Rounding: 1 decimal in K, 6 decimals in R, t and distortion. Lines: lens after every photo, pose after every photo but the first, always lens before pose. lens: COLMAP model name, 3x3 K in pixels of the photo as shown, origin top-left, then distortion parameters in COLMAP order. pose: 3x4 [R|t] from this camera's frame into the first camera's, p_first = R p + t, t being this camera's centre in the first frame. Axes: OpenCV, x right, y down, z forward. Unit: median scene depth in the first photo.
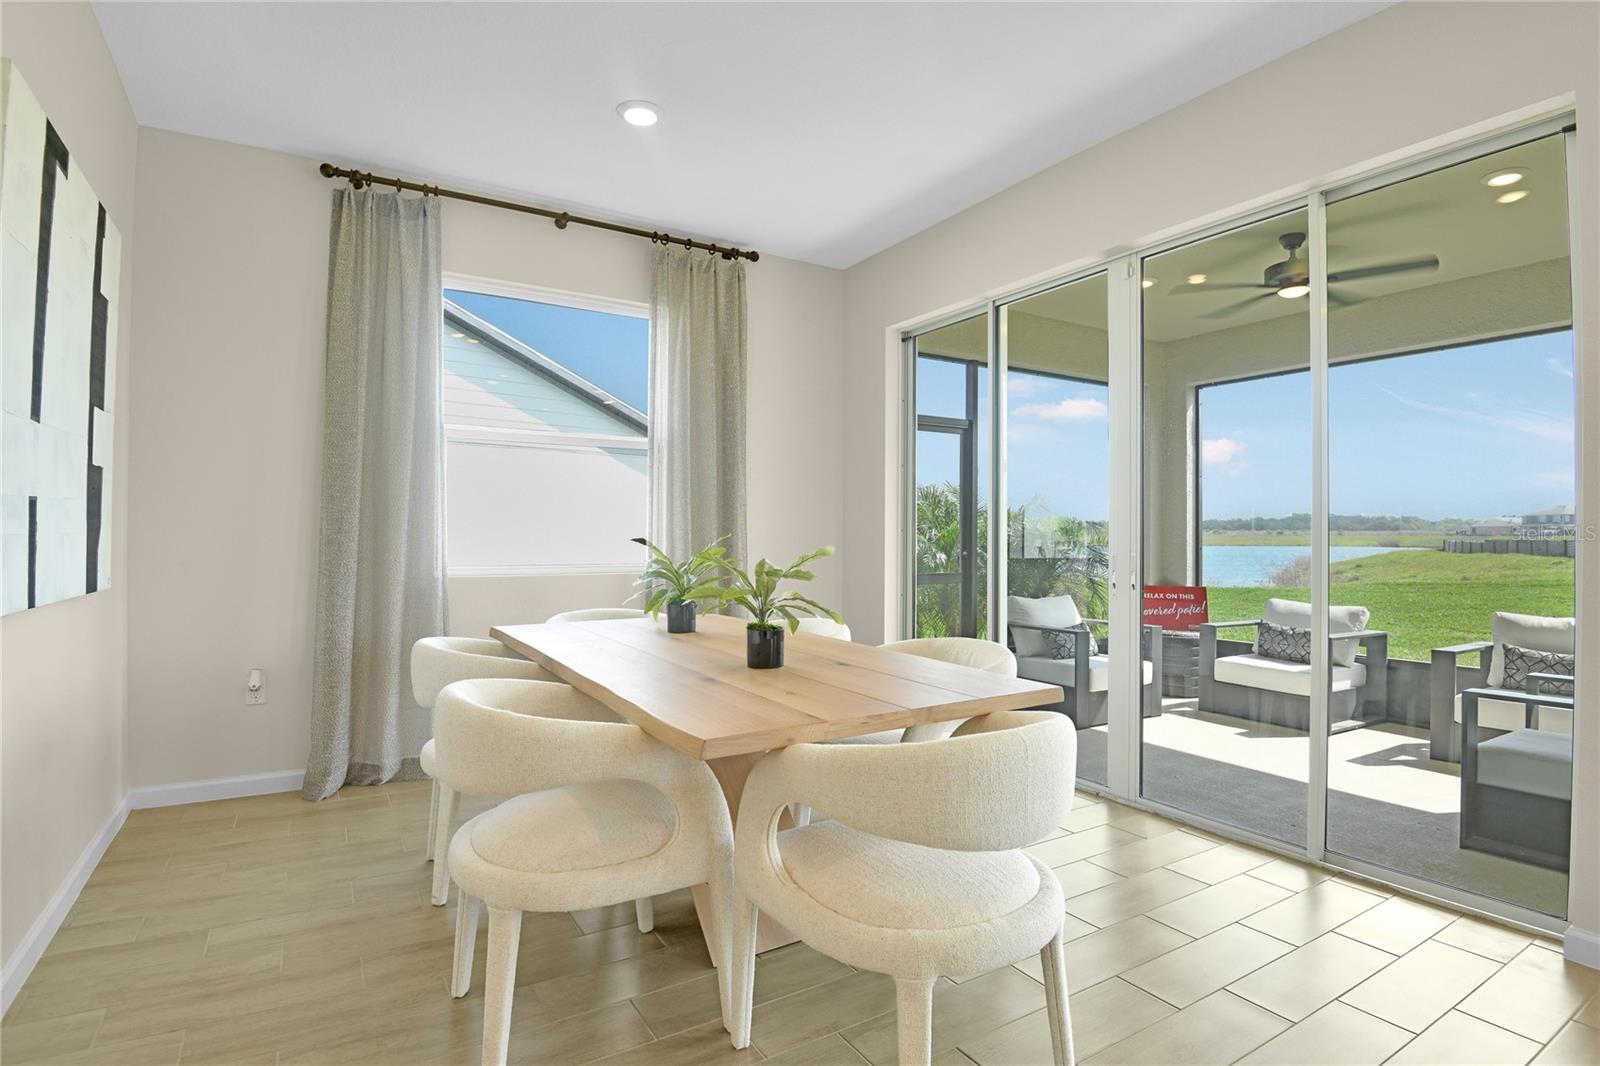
lens RADIAL K [[817.0, 0, 812.0], [0, 817.0, 535.2], [0, 0, 1]] dist [-0.017280, -0.002515]
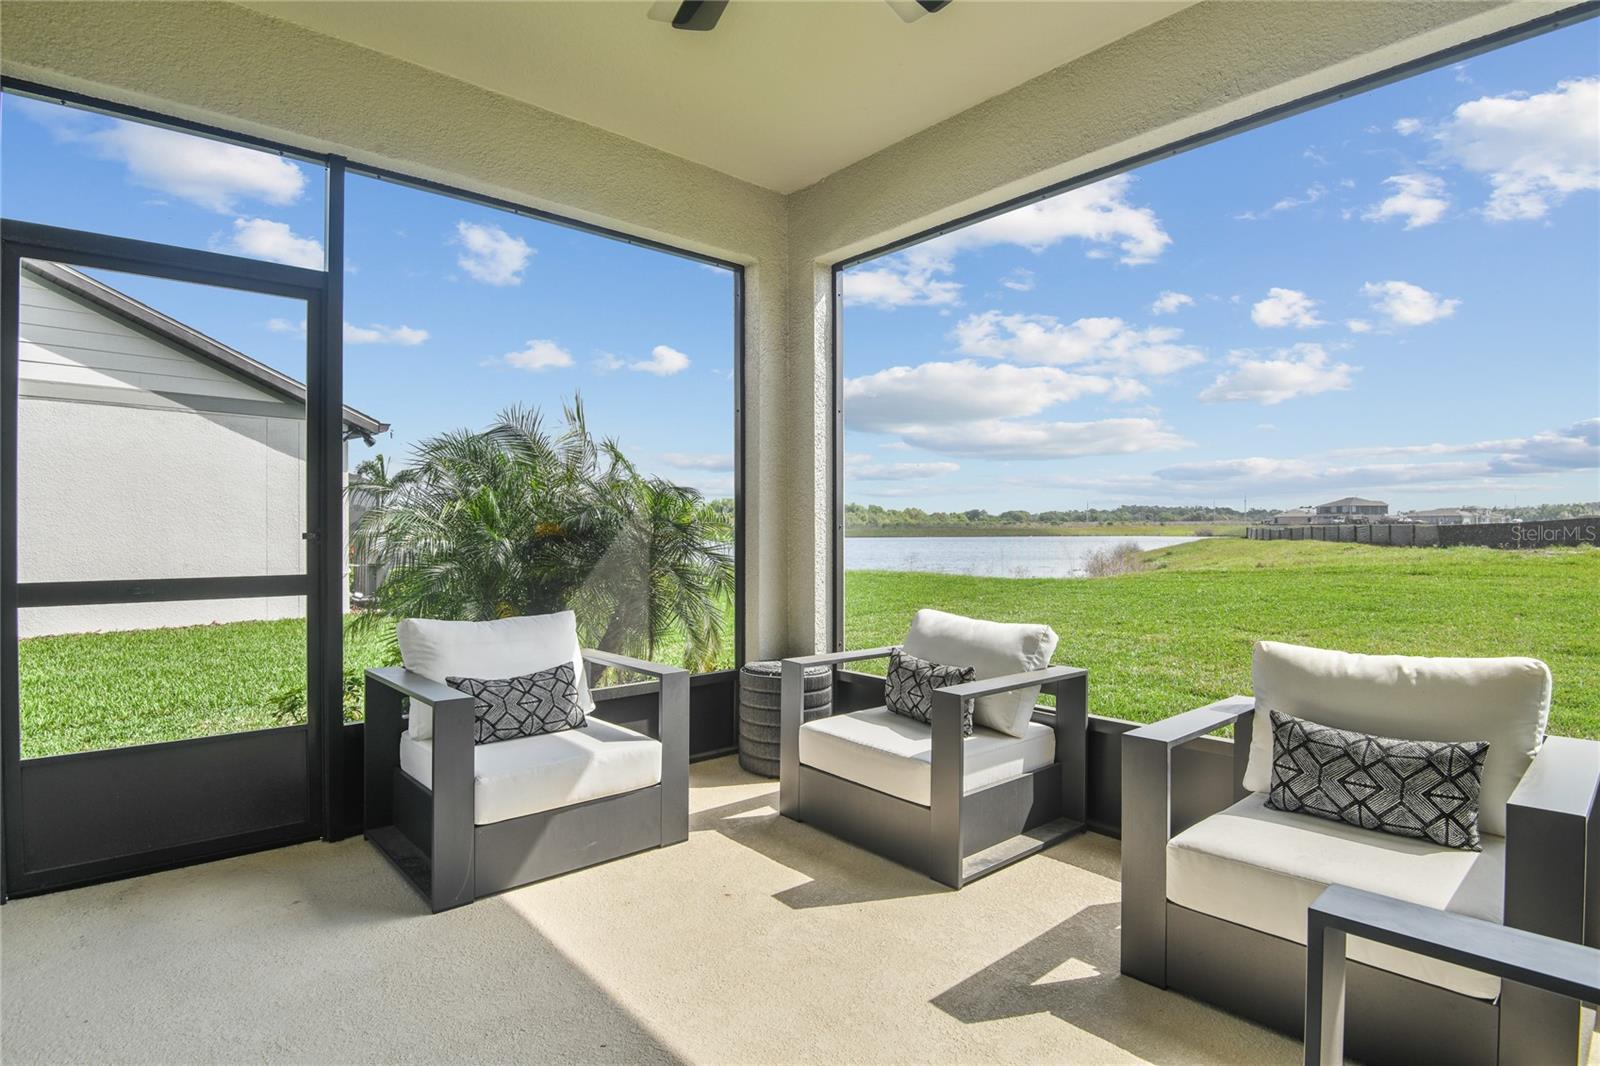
lens RADIAL K [[817.0, 0, 790.6], [0, 817.0, 526.7], [0, 0, 1]] dist [-0.017280, -0.002515]
pose [[0.989127, -0.006334, 0.146930, 0.409658], [0.006675, 0.999976, -0.001830, 0.020561], [-0.146915, 0.002791, 0.989145, 0.457818]]
